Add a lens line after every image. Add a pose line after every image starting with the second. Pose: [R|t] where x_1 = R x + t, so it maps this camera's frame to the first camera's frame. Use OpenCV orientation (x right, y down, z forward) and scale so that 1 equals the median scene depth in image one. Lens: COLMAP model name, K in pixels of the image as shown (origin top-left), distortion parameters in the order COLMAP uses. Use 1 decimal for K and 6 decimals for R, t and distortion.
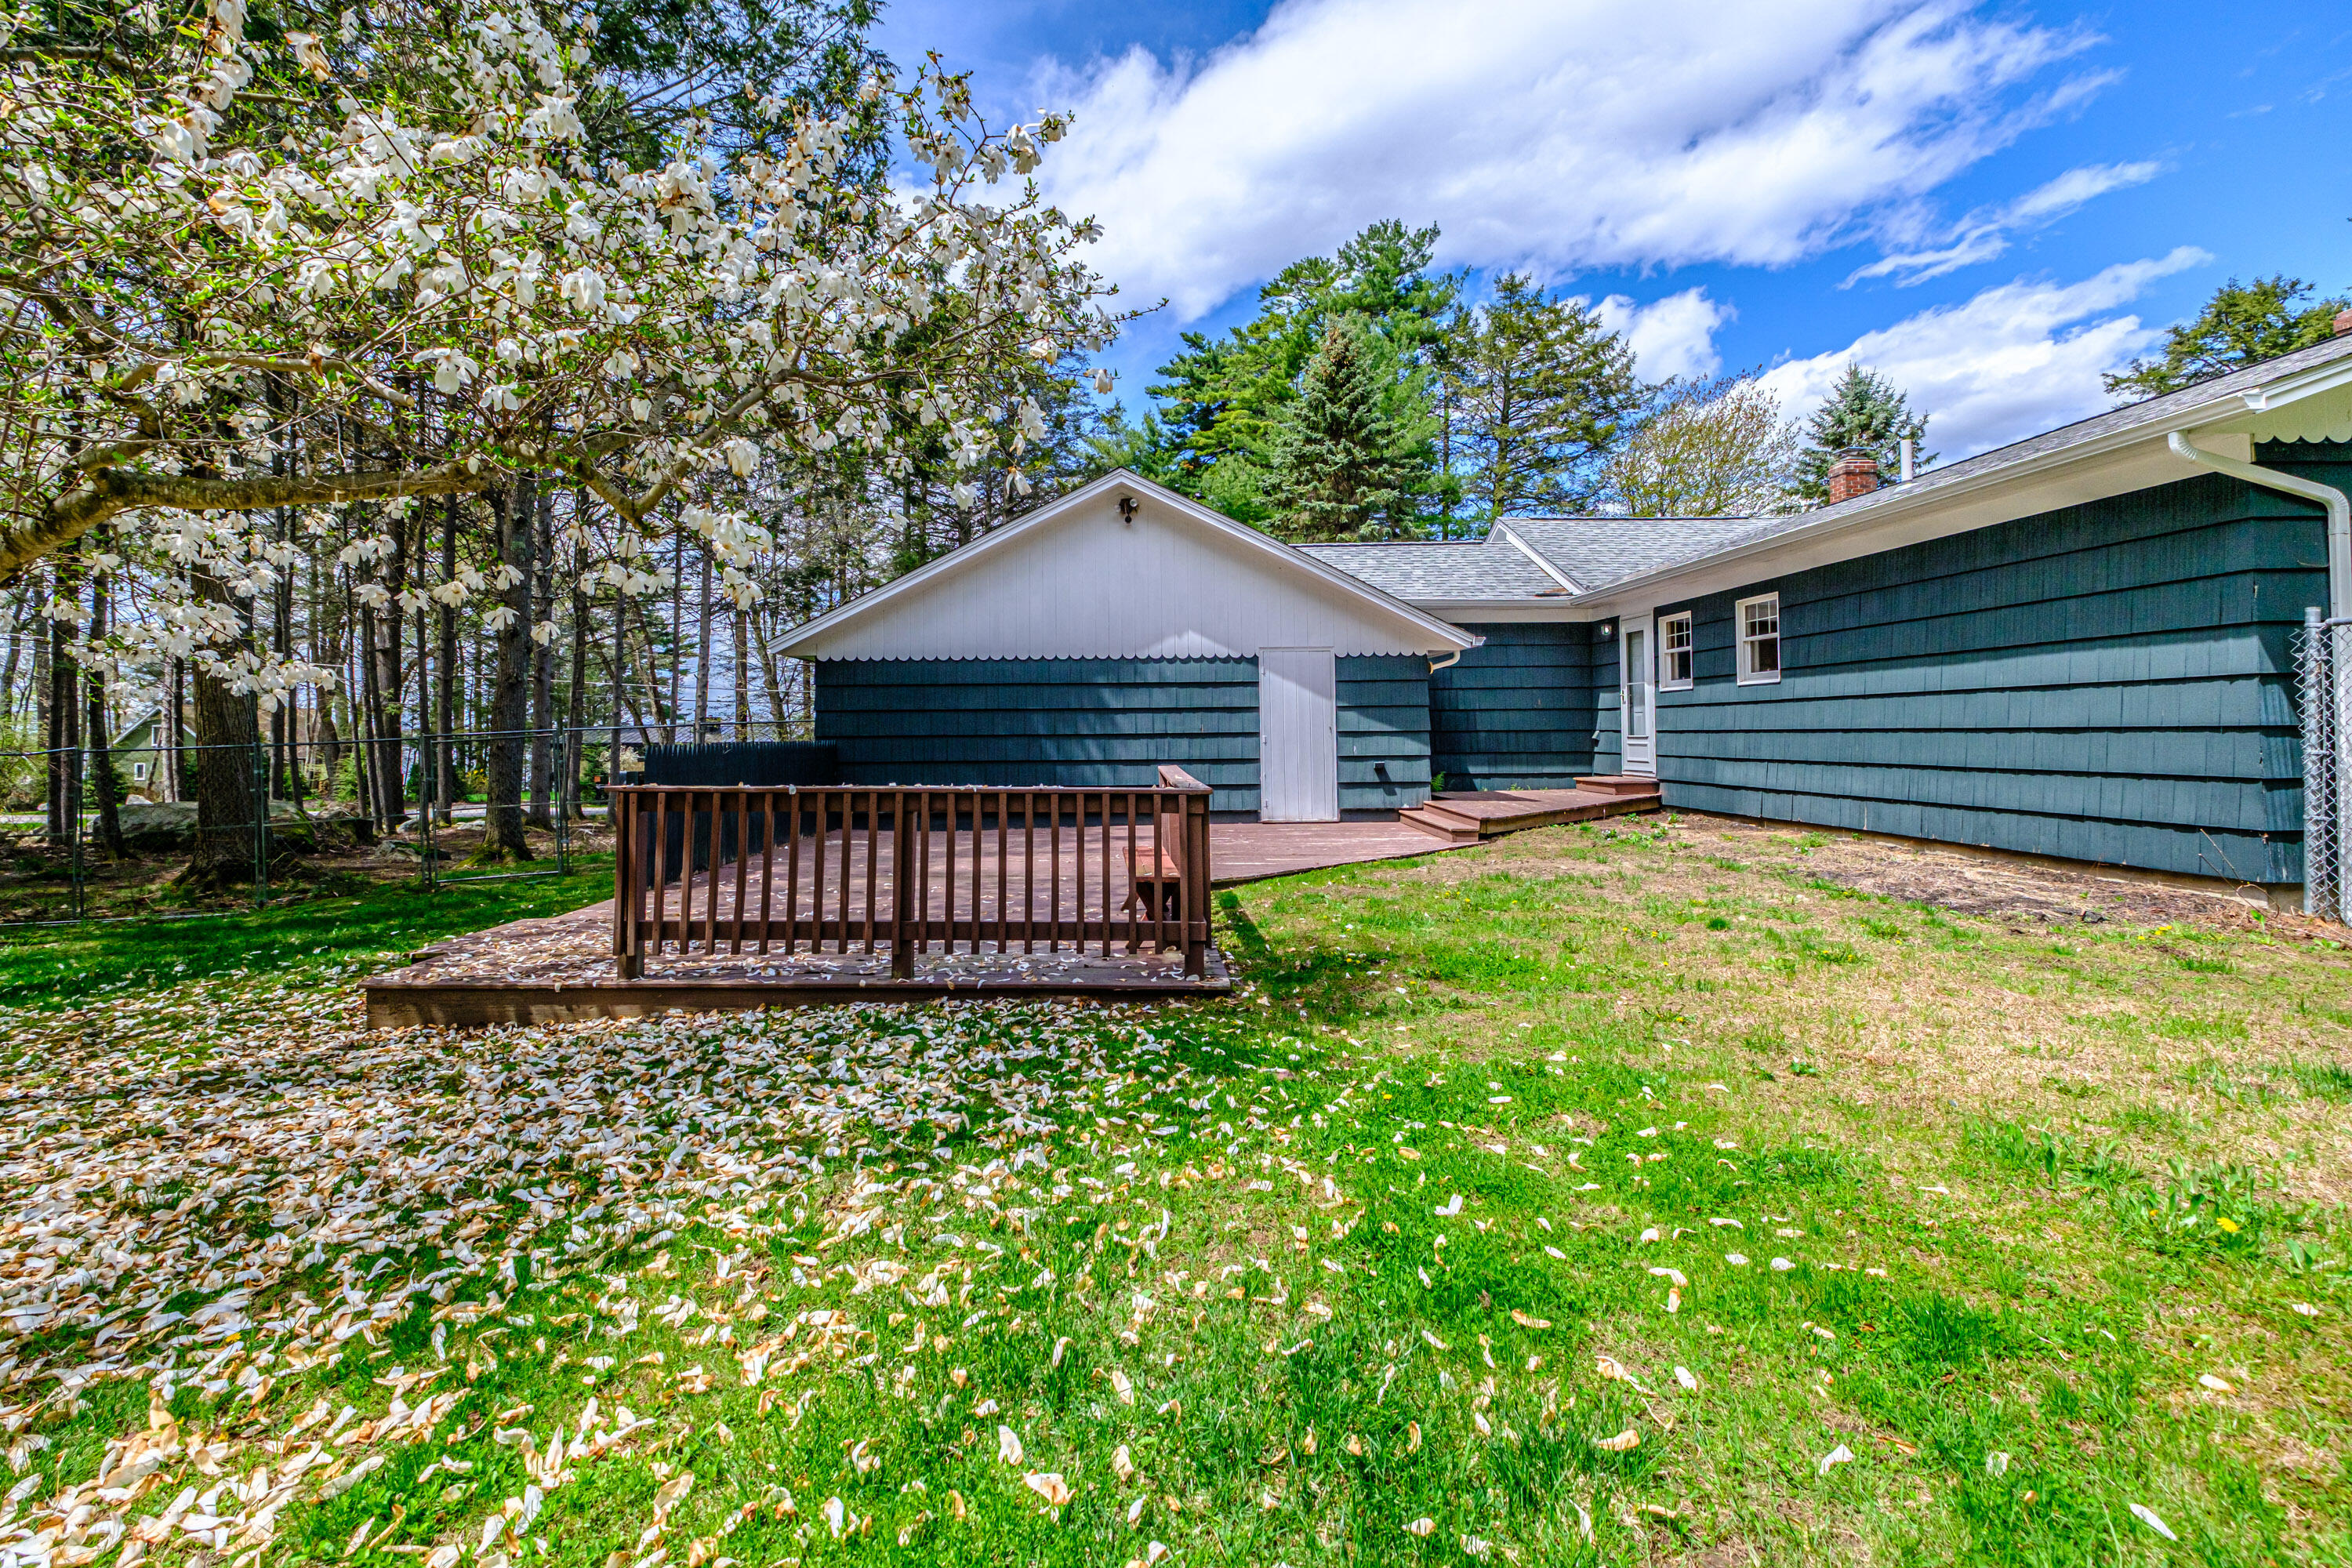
lens RADIAL K [[1013.4, 0, 1173.8], [0, 1013.4, 715.1], [0, 0, 1]] dist [-0.000126, -0.000024]
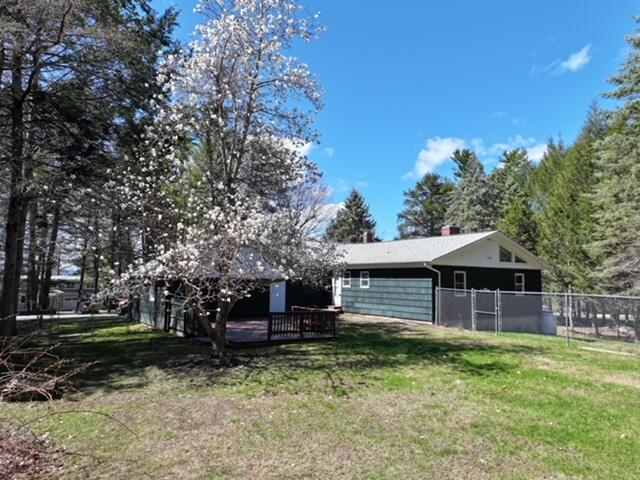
lens RADIAL K [[447.4, 0, 320.0], [0, 447.4, 240.0], [0, 0, 1]] dist [0.001285, 0.000124]
pose [[0.839273, 0.063866, 0.539946, -0.900177], [-0.025337, 0.996592, -0.078497, -0.092747], [-0.543119, 0.052199, 0.838031, -0.843563]]
